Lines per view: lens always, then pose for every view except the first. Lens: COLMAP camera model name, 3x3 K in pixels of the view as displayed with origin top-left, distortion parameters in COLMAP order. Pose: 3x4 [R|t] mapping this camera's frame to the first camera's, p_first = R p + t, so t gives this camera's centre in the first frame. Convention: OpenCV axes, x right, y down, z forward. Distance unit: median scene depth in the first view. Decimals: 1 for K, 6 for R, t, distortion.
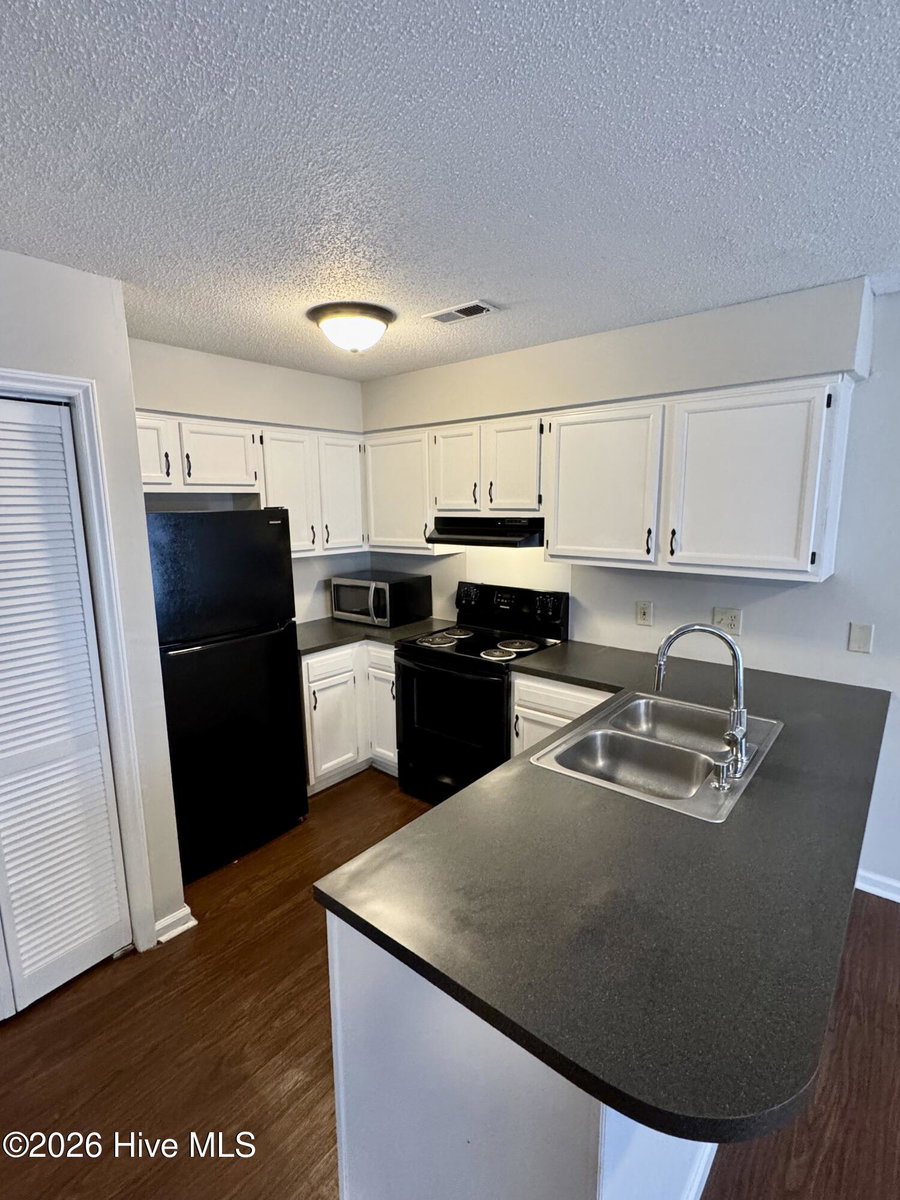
lens RADIAL K [[559.7, 0, 450.2], [0, 559.7, 597.7], [0, 0, 1]] dist [-0.011560, 0.001827]
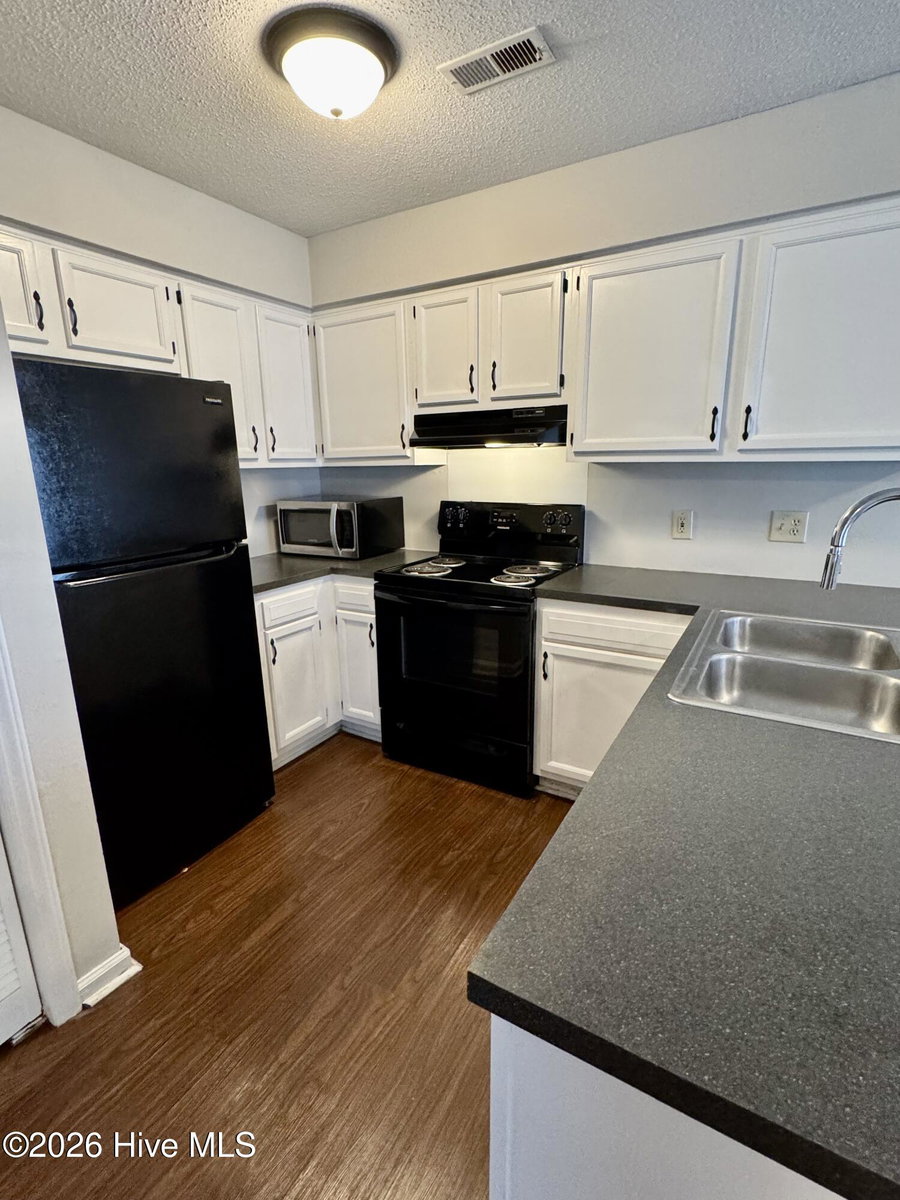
lens RADIAL K [[559.7, 0, 450.0], [0, 559.7, 599.4], [0, 0, 1]] dist [-0.011560, 0.001827]
pose [[0.987279, -0.041623, 0.153455, -0.124209], [0.030555, 0.996806, 0.073791, 0.065880], [-0.156037, -0.068163, 0.985397, 0.220710]]
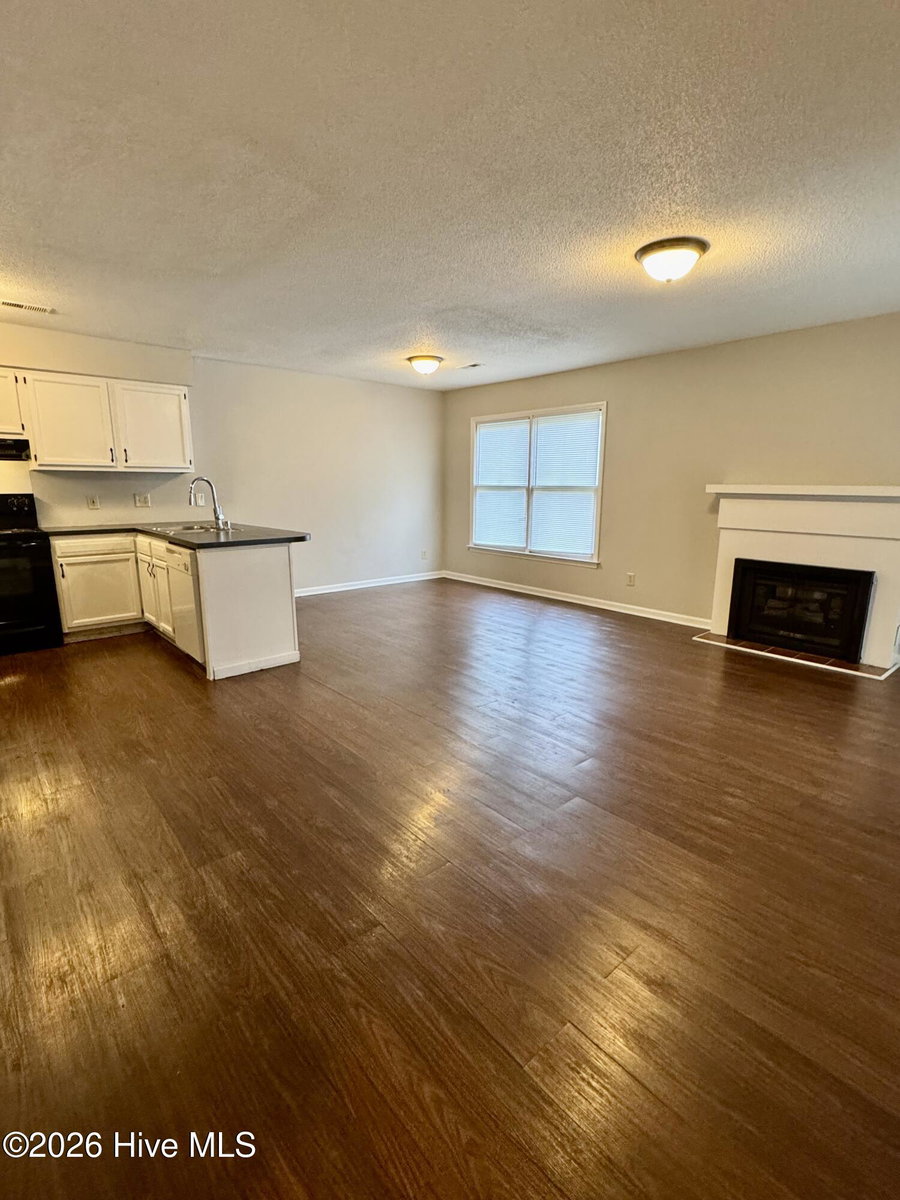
lens RADIAL K [[559.7, 0, 449.5], [0, 559.7, 600.4], [0, 0, 1]] dist [-0.011560, 0.001827]
pose [[0.155065, -0.192311, 0.969005, -1.168286], [0.160164, 0.972787, 0.167432, 0.205765], [-0.974835, 0.129237, 0.181646, -0.326337]]
